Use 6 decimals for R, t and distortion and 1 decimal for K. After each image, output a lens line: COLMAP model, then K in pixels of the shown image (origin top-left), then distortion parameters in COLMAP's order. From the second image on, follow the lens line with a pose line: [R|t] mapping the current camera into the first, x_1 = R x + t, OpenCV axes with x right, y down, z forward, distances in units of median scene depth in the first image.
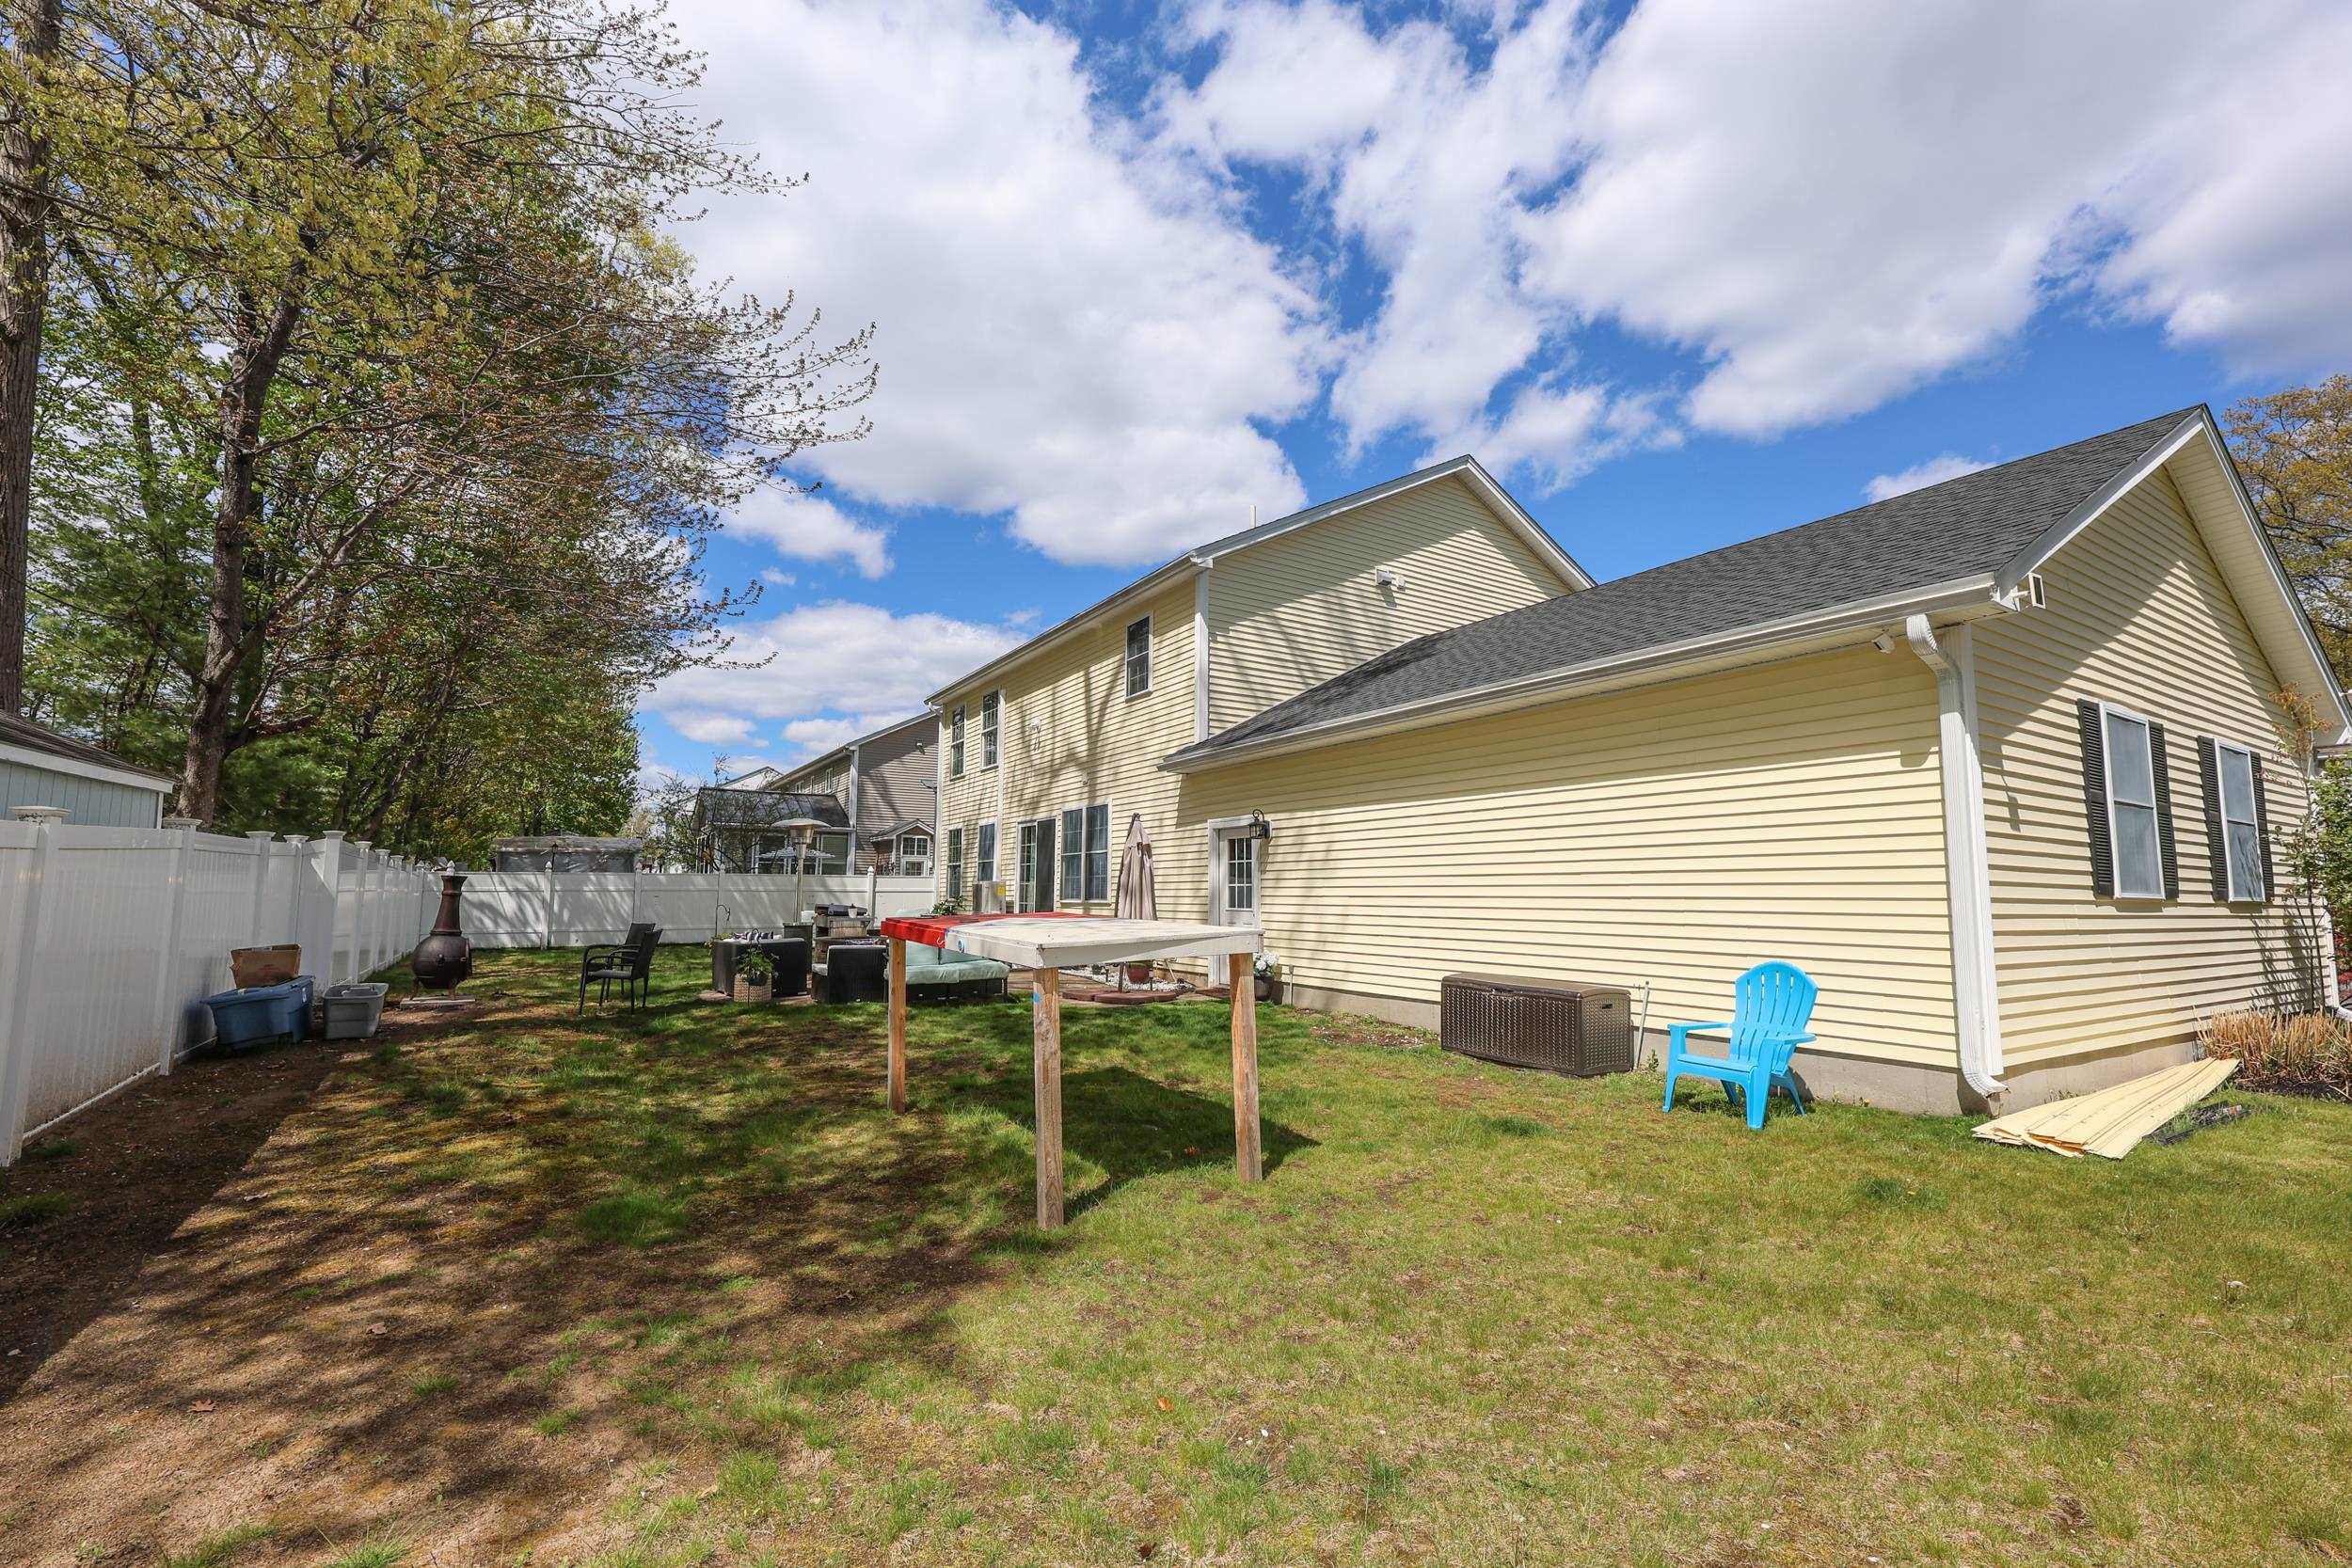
lens RADIAL K [[972.7, 0, 1145.1], [0, 972.7, 783.9], [0, 0, 1]] dist [0.001960, 0.000211]
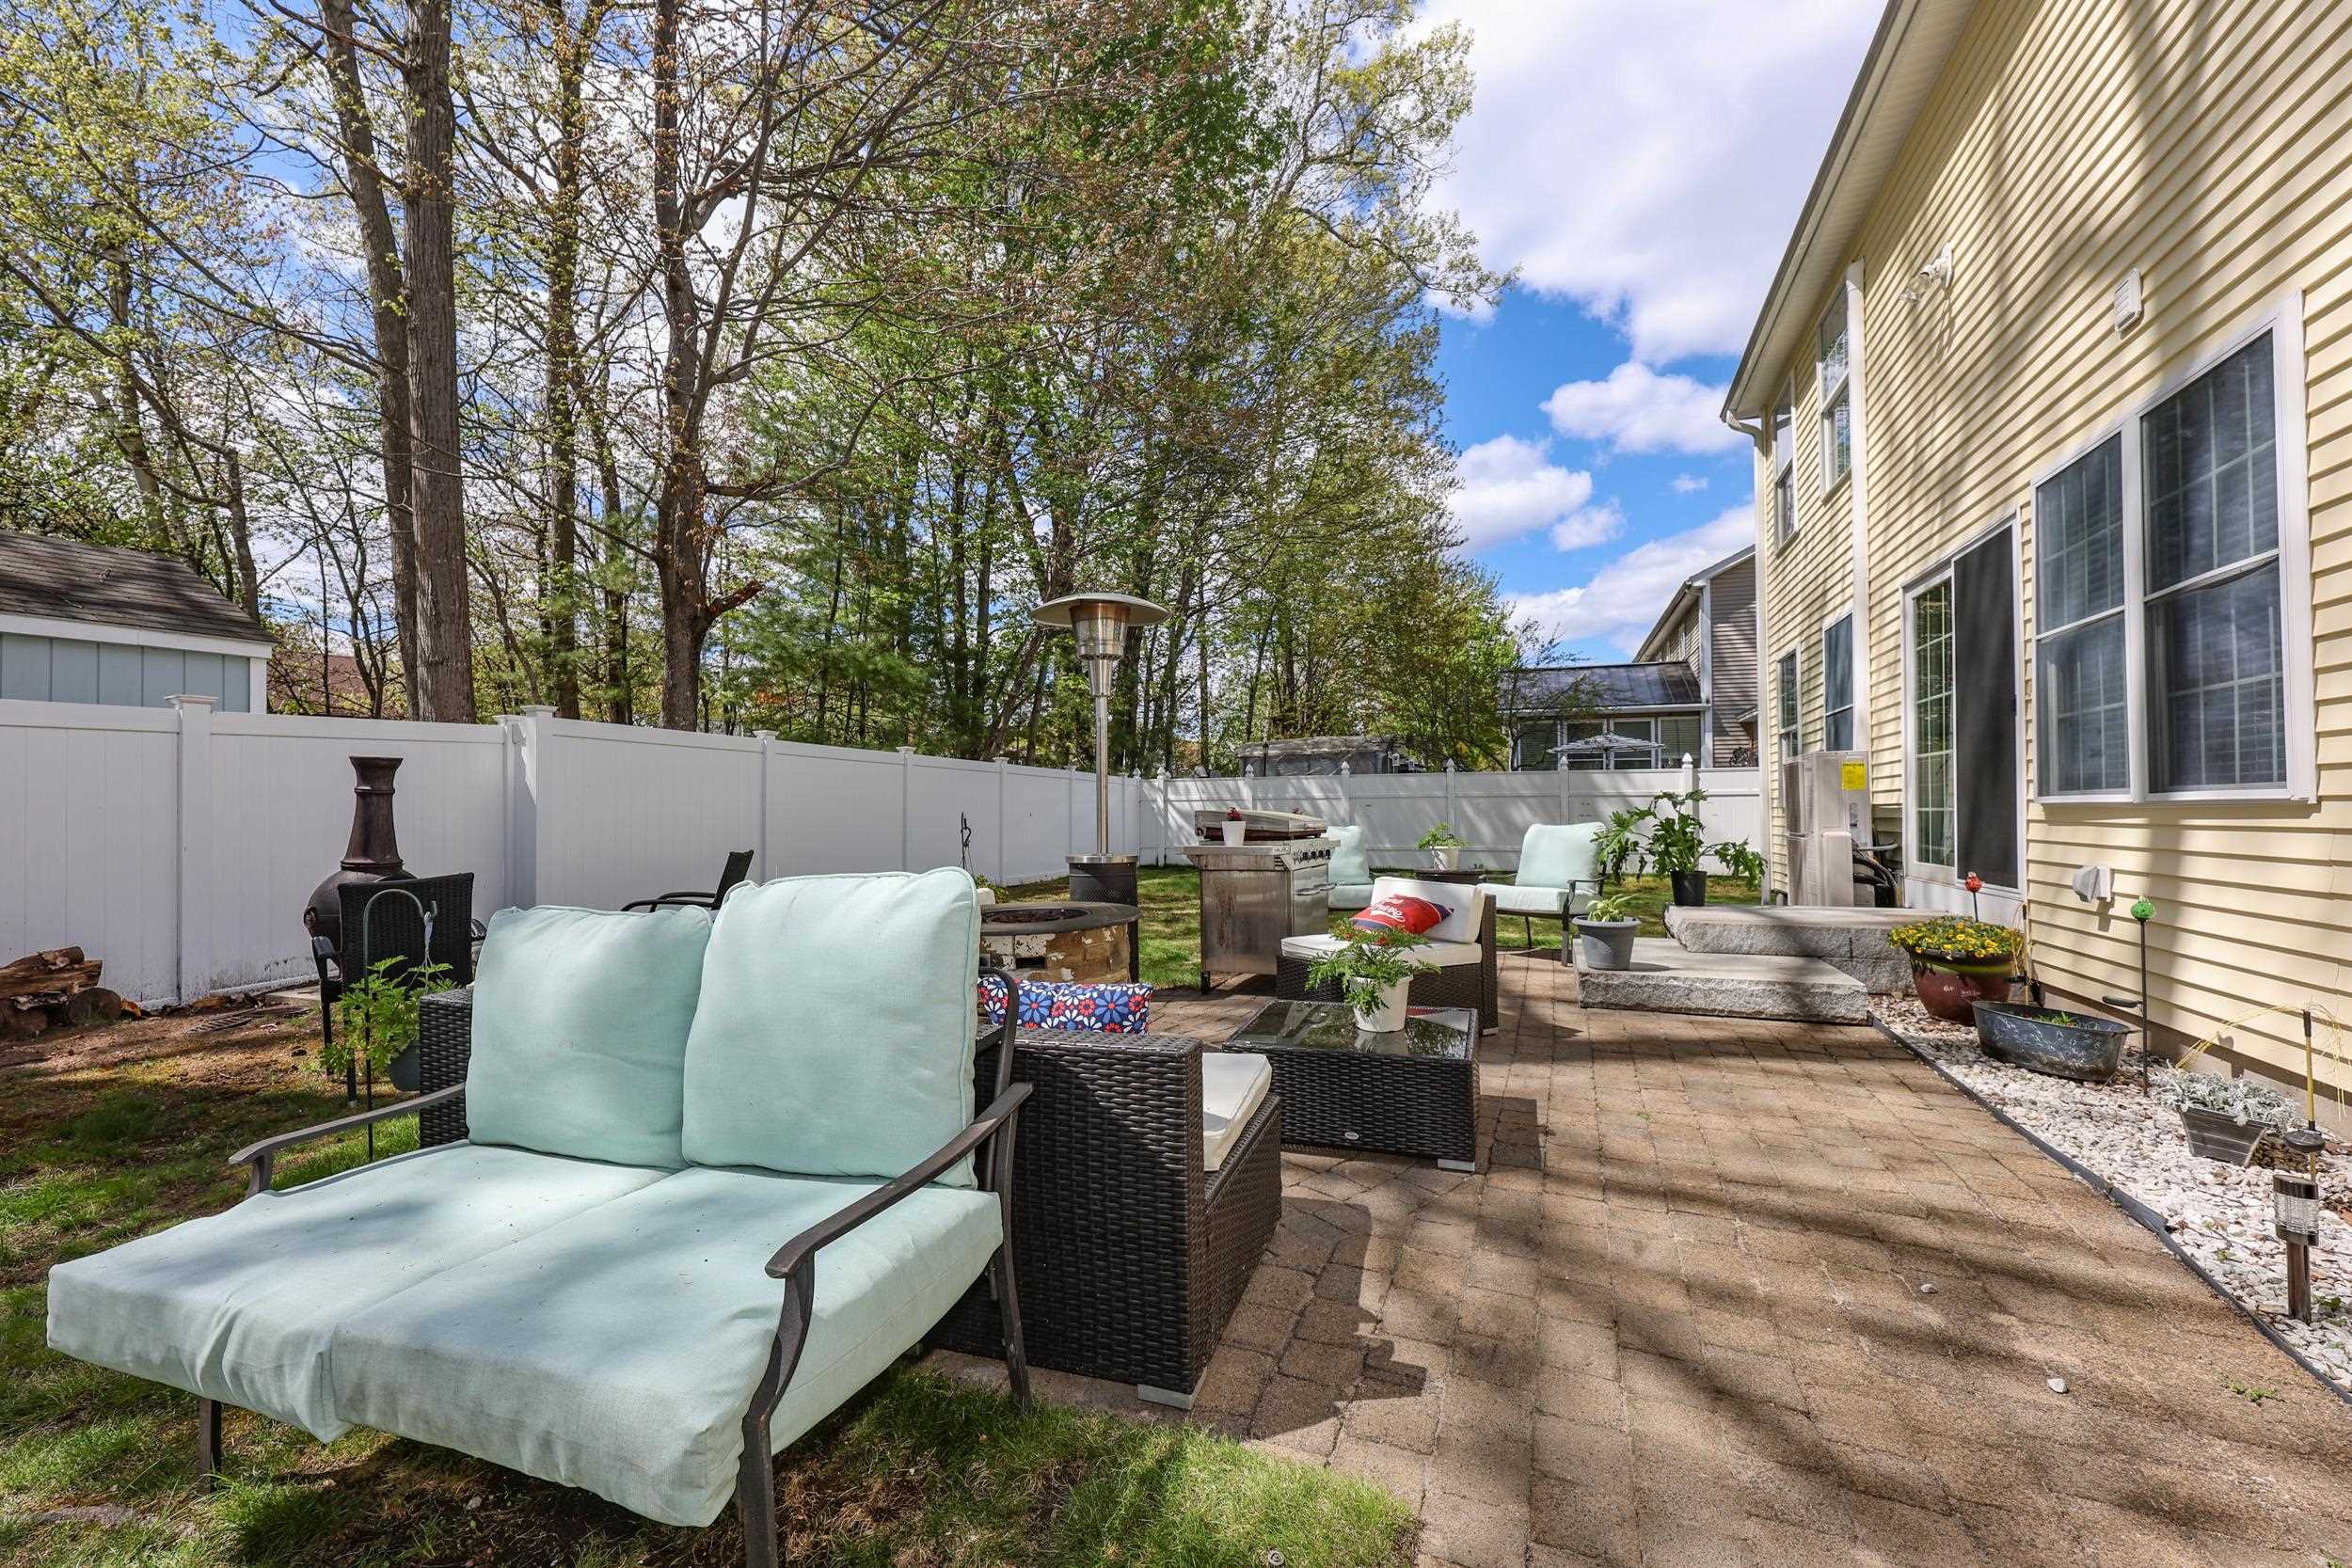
lens RADIAL K [[972.7, 0, 1145.1], [0, 972.7, 783.9], [0, 0, 1]] dist [0.001960, 0.000211]
pose [[0.623380, -0.010969, -0.781842, -0.015871], [0.082788, 0.995207, 0.052047, 0.044605], [0.777524, -0.097172, 0.621301, 0.350769]]
